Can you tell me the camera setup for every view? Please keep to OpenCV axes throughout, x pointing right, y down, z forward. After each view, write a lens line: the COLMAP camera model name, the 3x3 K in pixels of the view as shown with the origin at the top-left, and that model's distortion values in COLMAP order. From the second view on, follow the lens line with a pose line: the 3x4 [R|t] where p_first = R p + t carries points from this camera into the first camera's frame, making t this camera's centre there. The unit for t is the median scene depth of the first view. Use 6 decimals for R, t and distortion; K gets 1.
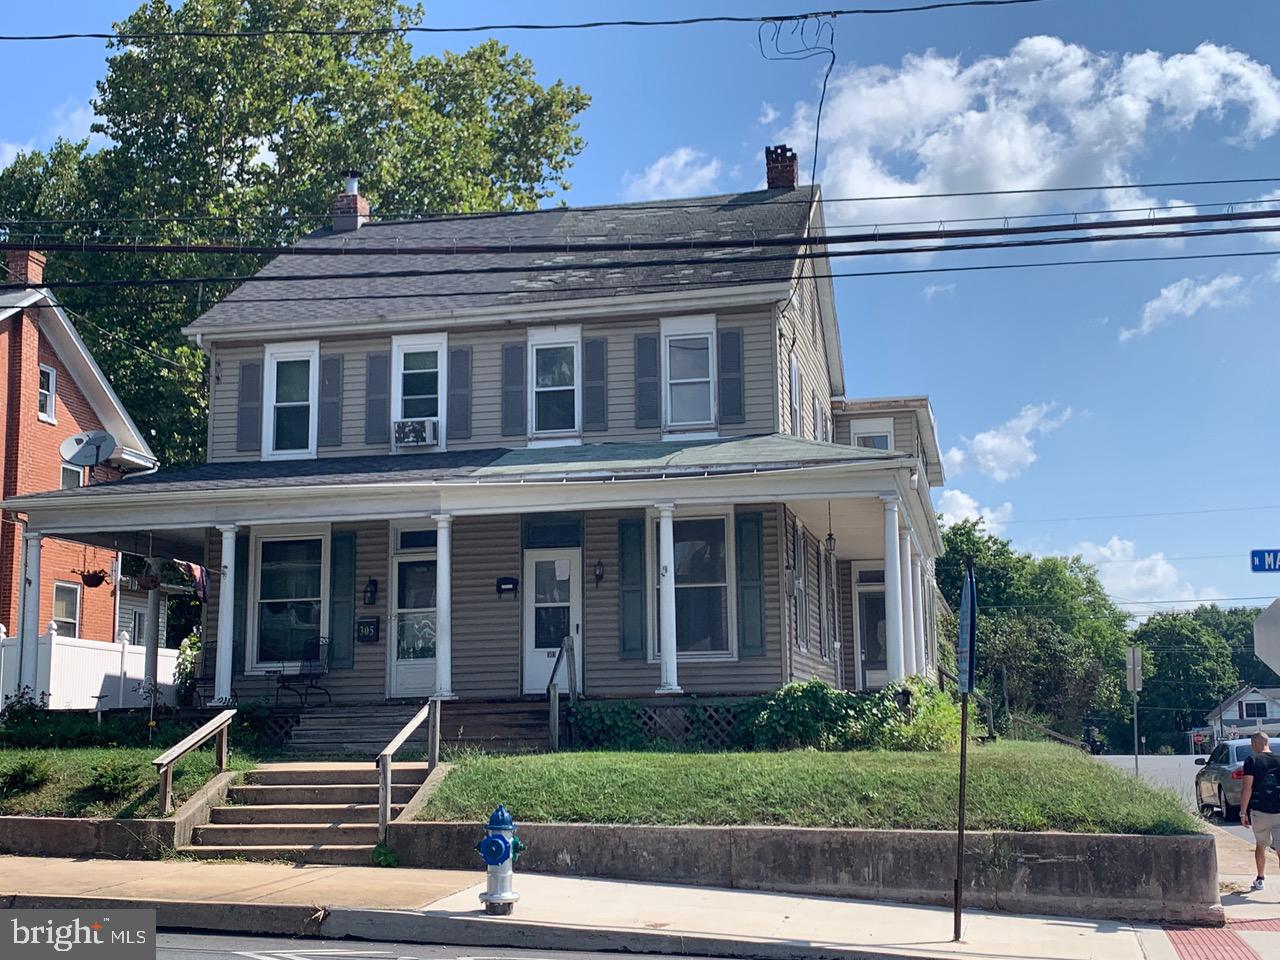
lens RADIAL K [[1601.7, 0, 644.9], [0, 1601.7, 472.3], [0, 0, 1]] dist [0.137701, 0.000000]
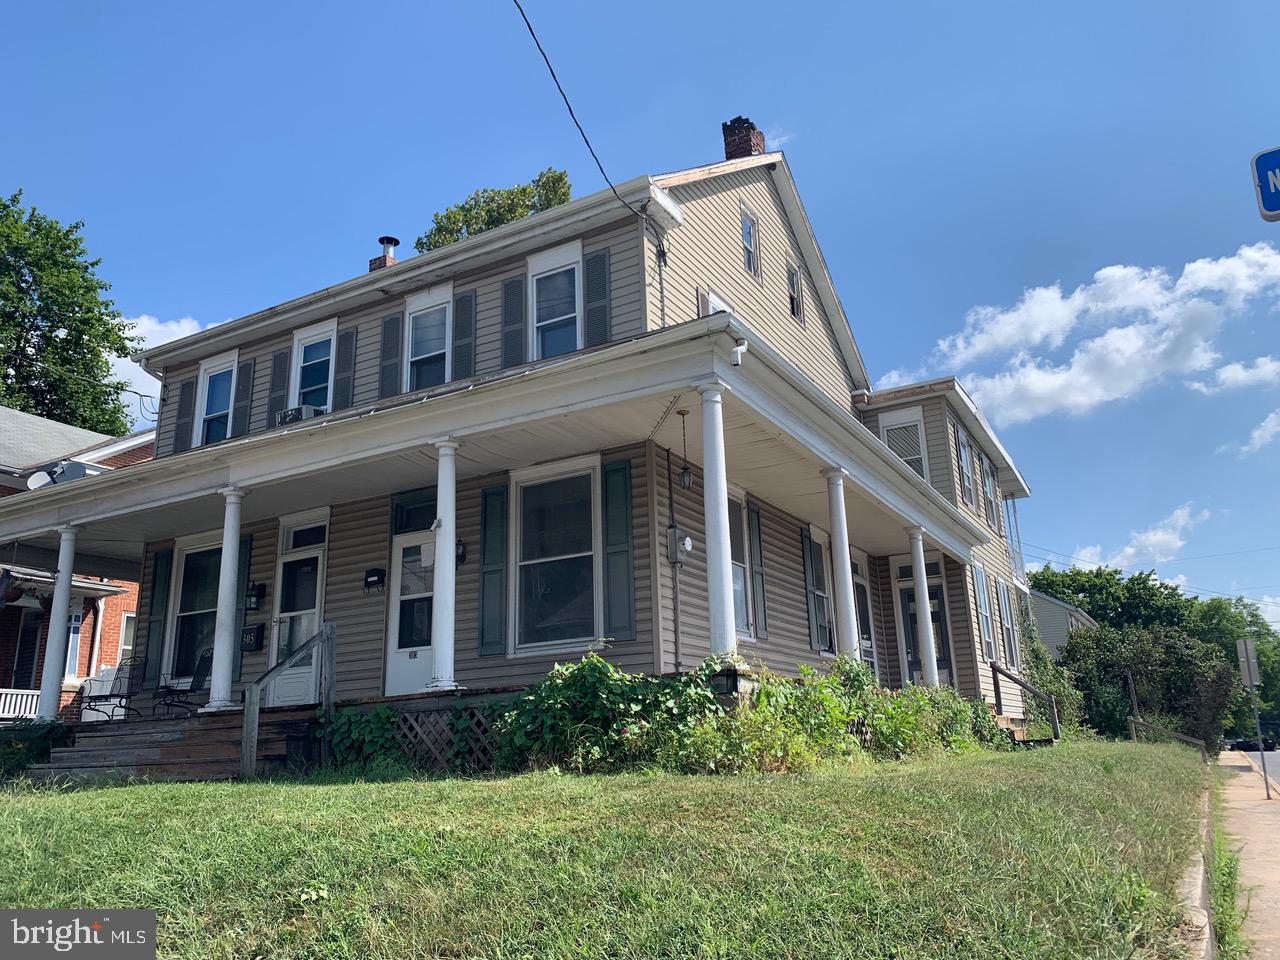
lens RADIAL K [[981.6, 0, 639.3], [0, 981.6, 480.6], [0, 0, 1]] dist [0.036276, -0.023138]
pose [[0.956179, -0.096146, -0.276544, 0.203563], [0.067906, 0.991613, -0.109962, 0.086414], [0.284797, 0.086364, 0.954689, 0.524253]]
